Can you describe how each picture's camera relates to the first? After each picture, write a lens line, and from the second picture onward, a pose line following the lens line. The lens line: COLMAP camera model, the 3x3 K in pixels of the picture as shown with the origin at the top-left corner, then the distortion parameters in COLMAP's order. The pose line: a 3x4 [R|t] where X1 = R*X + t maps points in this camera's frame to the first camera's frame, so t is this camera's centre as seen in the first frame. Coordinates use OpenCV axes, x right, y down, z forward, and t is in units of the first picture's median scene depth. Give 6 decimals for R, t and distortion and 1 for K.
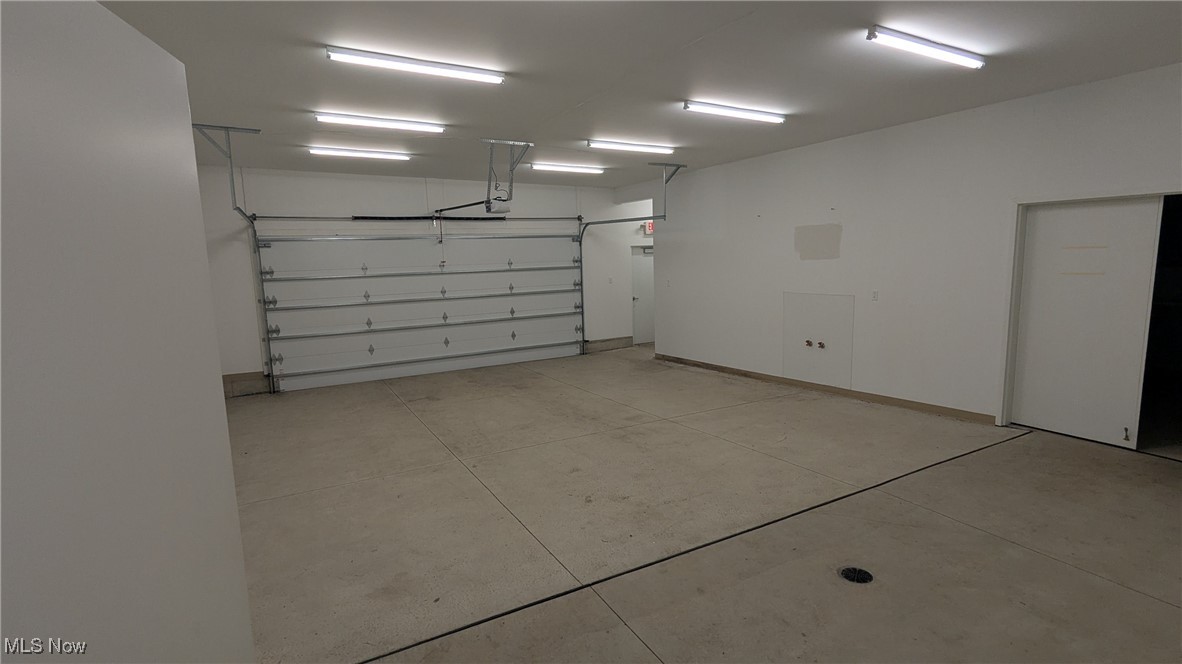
lens RADIAL K [[561.9, 0, 588.1], [0, 561.9, 329.9], [0, 0, 1]] dist [0.002177, 0.000202]
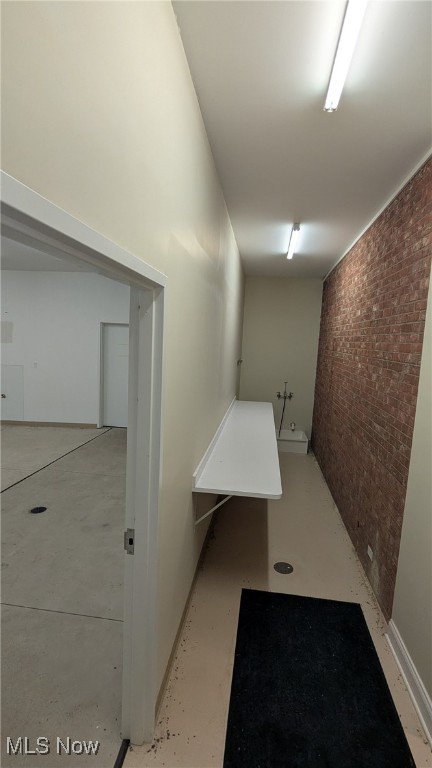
lens RADIAL K [[365.1, 0, 214.0], [0, 365.1, 383.9], [0, 0, 1]] dist [0.002177, 0.000202]
pose [[0.592182, -0.041266, 0.804747, -0.099150], [0.045733, 0.998799, 0.017563, 0.002995], [-0.804506, 0.026402, 0.593358, -0.153481]]
